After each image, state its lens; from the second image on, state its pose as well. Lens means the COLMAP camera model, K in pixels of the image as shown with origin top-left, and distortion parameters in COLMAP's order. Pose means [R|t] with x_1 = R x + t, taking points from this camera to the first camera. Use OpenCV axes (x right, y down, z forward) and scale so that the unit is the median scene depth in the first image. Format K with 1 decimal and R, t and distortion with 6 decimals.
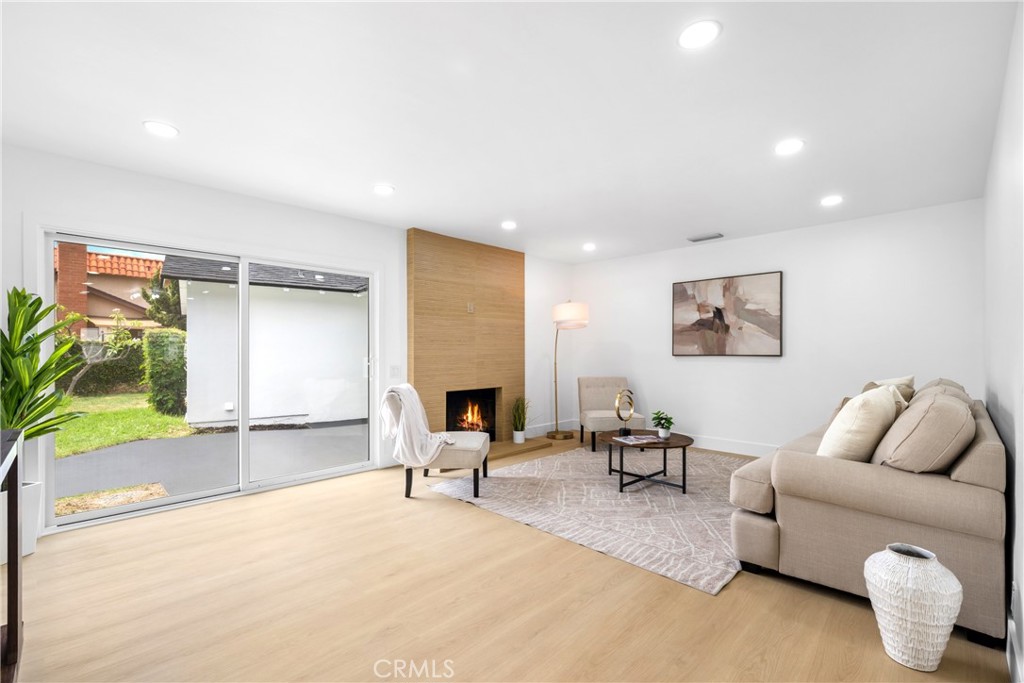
lens RADIAL K [[457.8, 0, 512.4], [0, 457.8, 349.6], [0, 0, 1]] dist [-0.005417, 0.001430]
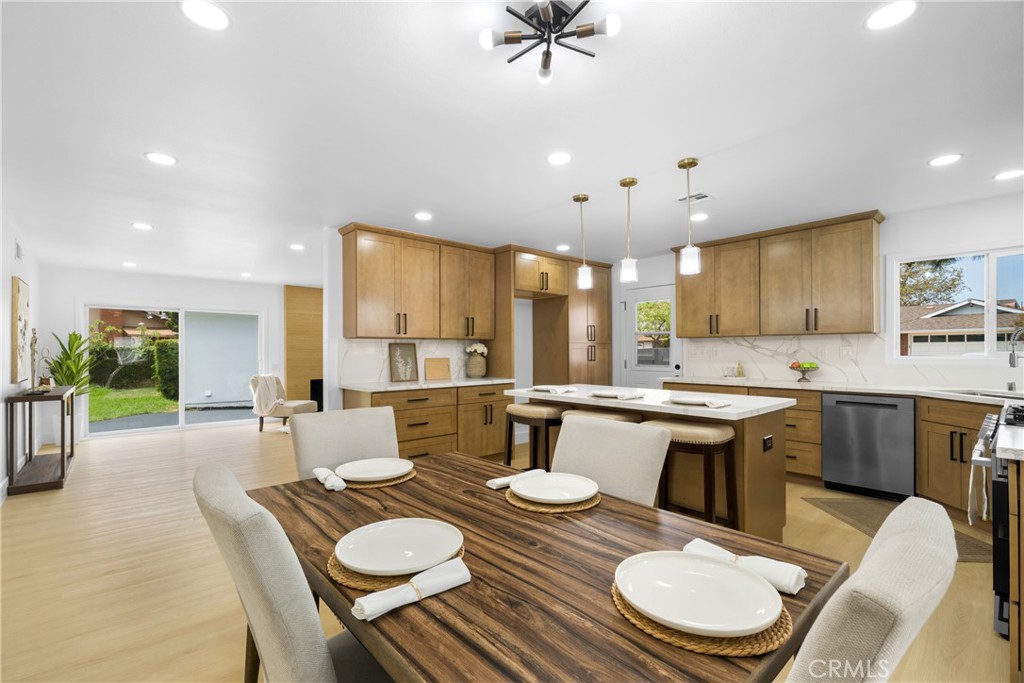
lens RADIAL K [[457.8, 0, 511.3], [0, 457.8, 350.1], [0, 0, 1]] dist [-0.005417, 0.001430]
pose [[0.998376, -0.000924, -0.056967, 0.353029], [0.000725, 0.999994, -0.003504, -0.006272], [0.056970, 0.003457, 0.998370, -0.329453]]
